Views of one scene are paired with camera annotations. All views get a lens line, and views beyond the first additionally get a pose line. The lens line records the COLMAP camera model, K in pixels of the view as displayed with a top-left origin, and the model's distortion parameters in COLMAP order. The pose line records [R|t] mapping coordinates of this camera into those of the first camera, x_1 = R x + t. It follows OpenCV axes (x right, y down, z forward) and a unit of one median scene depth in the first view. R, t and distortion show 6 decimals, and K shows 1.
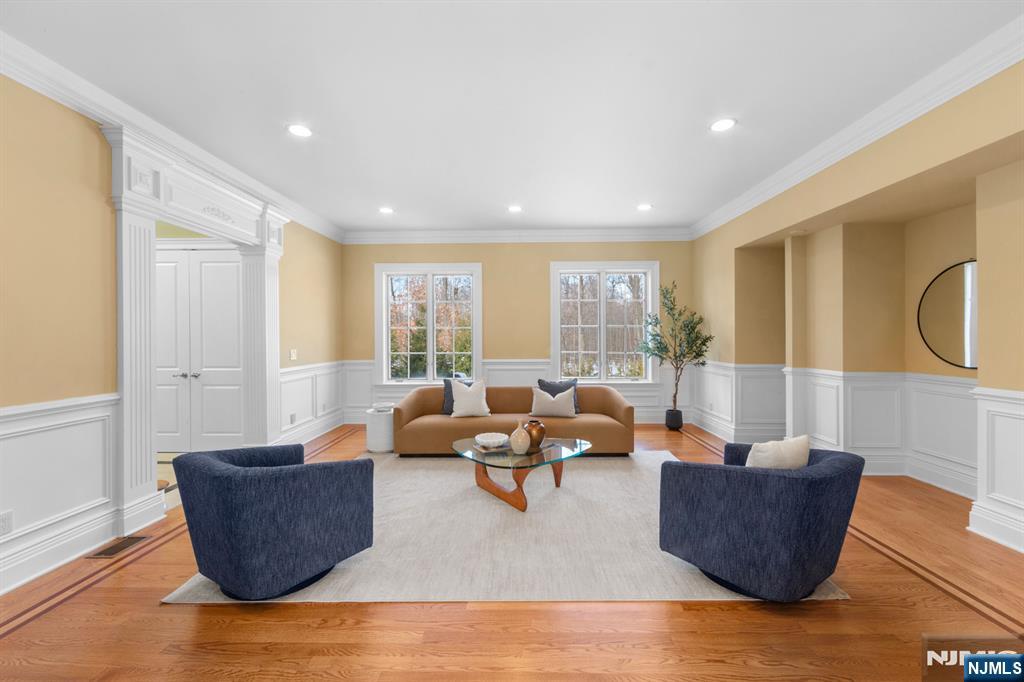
lens RADIAL K [[406.2, 0, 513.4], [0, 406.2, 336.1], [0, 0, 1]] dist [-0.001795, -0.000582]
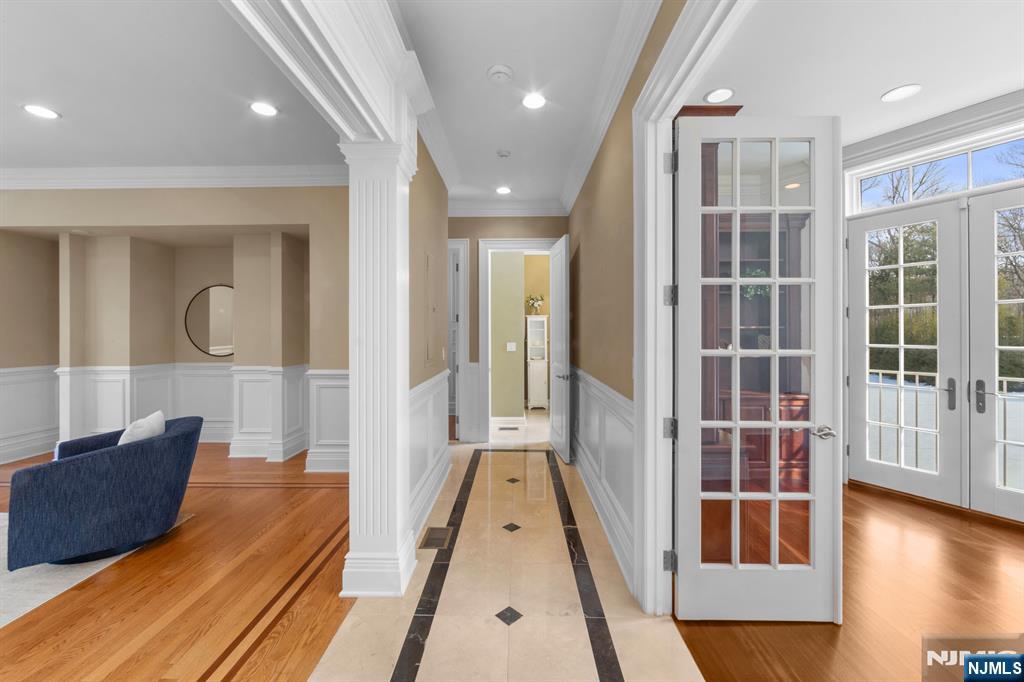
lens RADIAL K [[406.2, 0, 512.9], [0, 406.2, 335.1], [0, 0, 1]] dist [-0.001795, -0.000582]
pose [[-0.012079, -0.000142, 0.999927, -0.482181], [0.003530, 0.999994, 0.000185, 0.004662], [-0.999921, 0.003532, -0.012078, -0.094505]]
